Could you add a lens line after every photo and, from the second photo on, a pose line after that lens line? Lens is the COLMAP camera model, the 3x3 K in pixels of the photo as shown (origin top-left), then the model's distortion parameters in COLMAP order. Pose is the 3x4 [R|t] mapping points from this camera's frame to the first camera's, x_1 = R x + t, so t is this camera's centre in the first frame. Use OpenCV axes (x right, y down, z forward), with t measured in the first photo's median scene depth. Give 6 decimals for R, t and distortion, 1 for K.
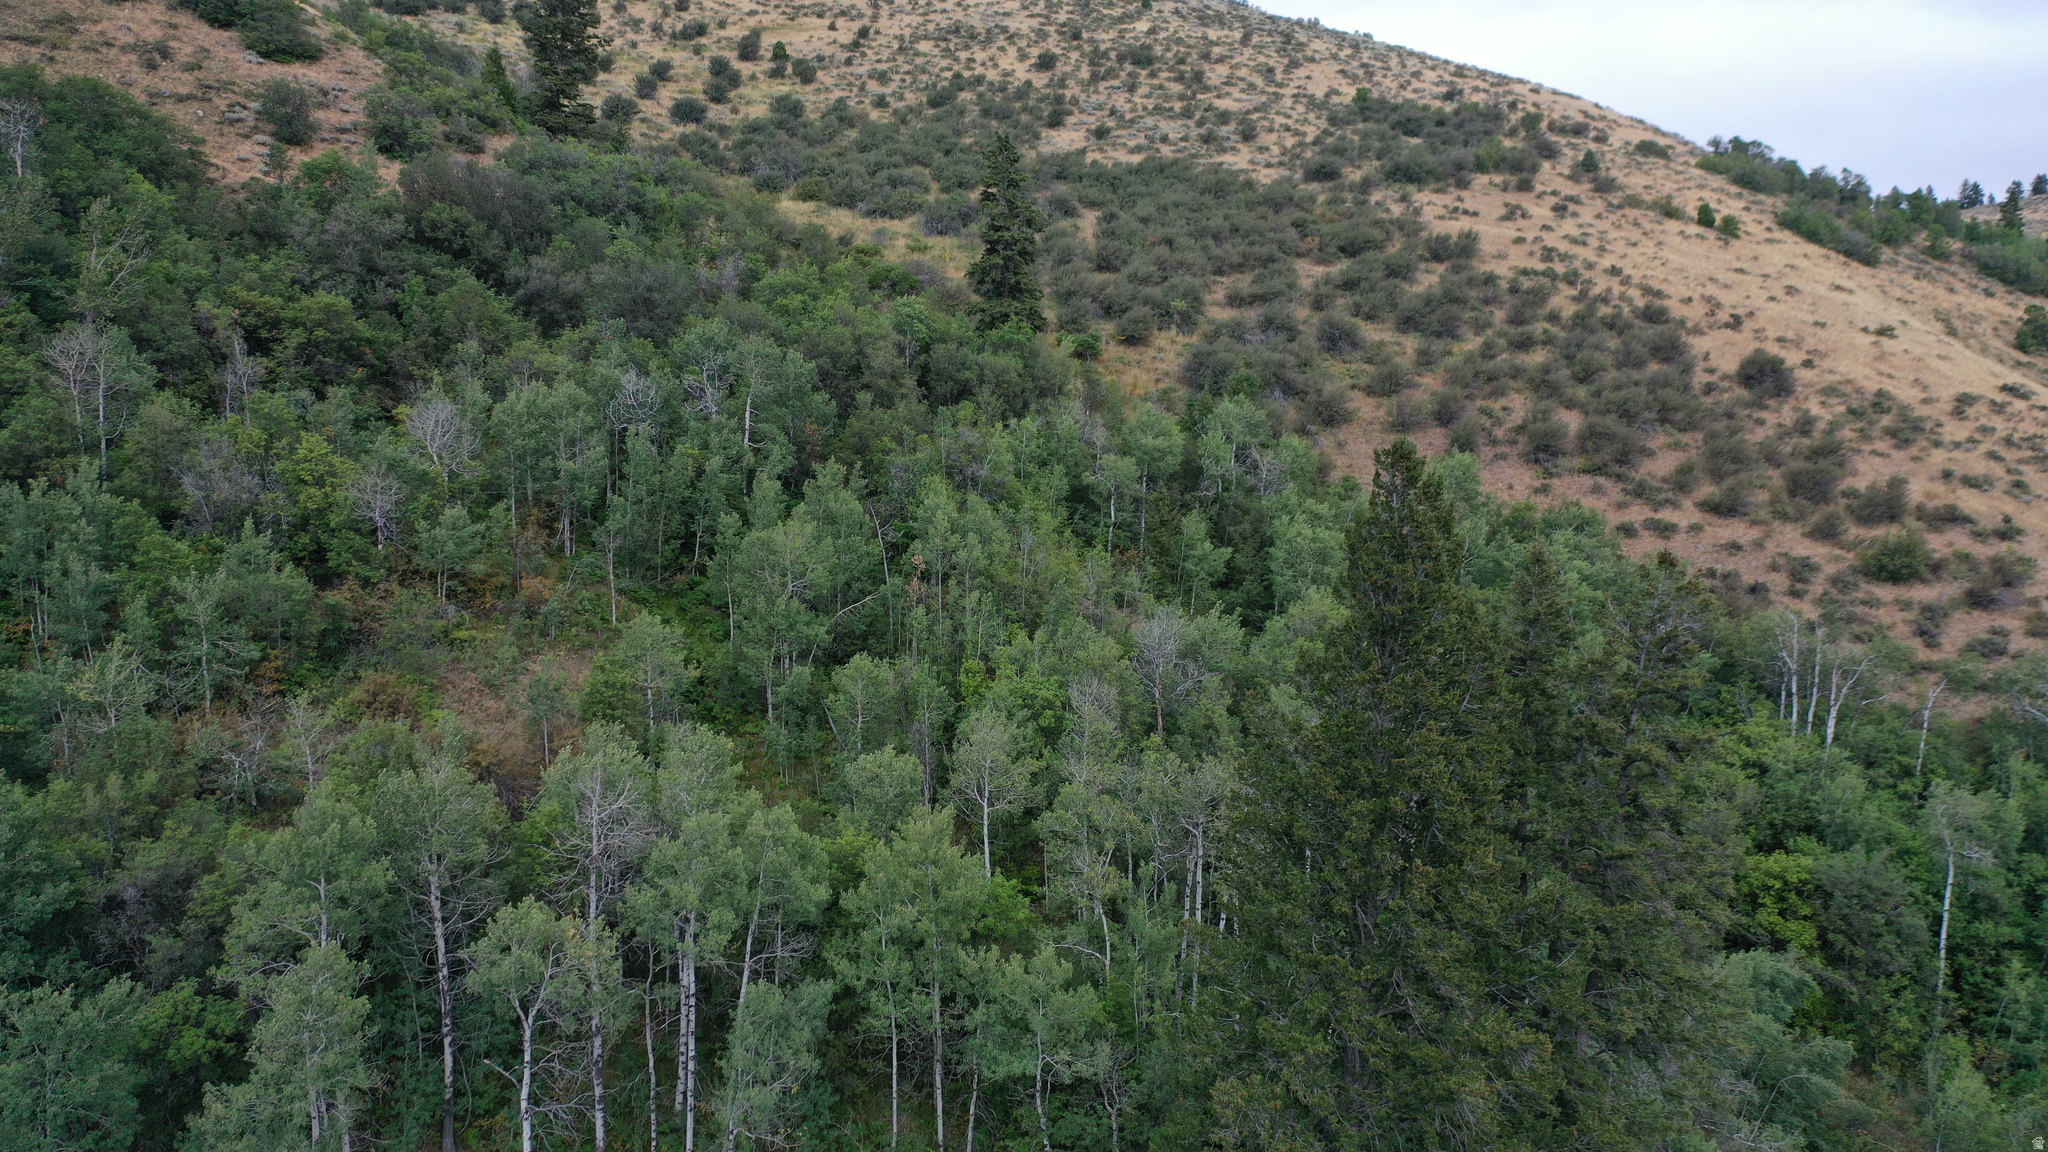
lens RADIAL K [[1635.8, 0, 1021.8], [0, 1635.8, 566.6], [0, 0, 1]] dist [0.025163, 0.010787]
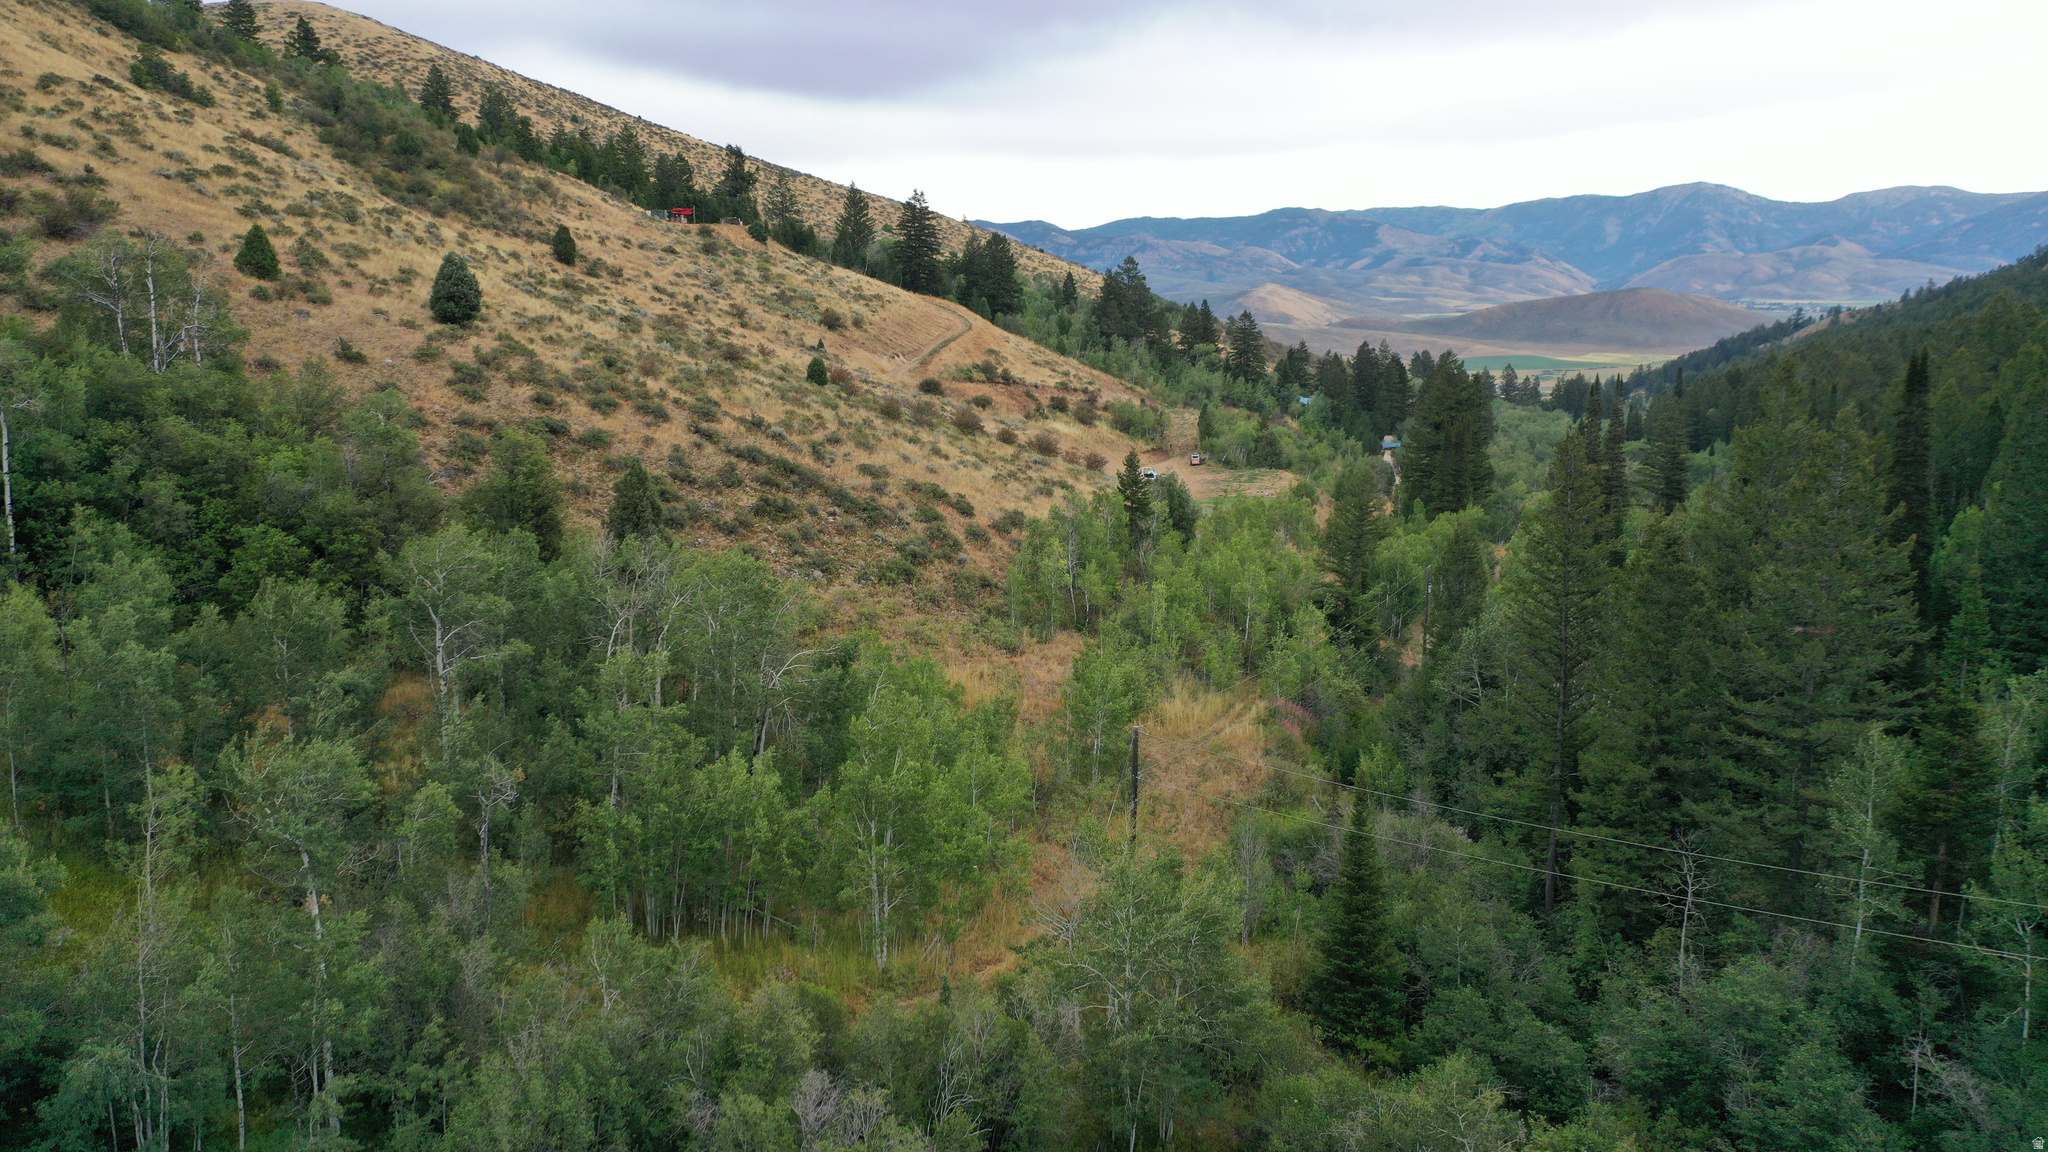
lens RADIAL K [[1635.8, 0, 1027.4], [0, 1635.8, 576.0], [0, 0, 1]] dist [0.025163, 0.010787]
pose [[0.550133, -0.152331, 0.821066, 0.055725], [0.073029, 0.988231, 0.134414, 0.105241], [-0.831878, -0.013984, 0.554783, -0.005728]]
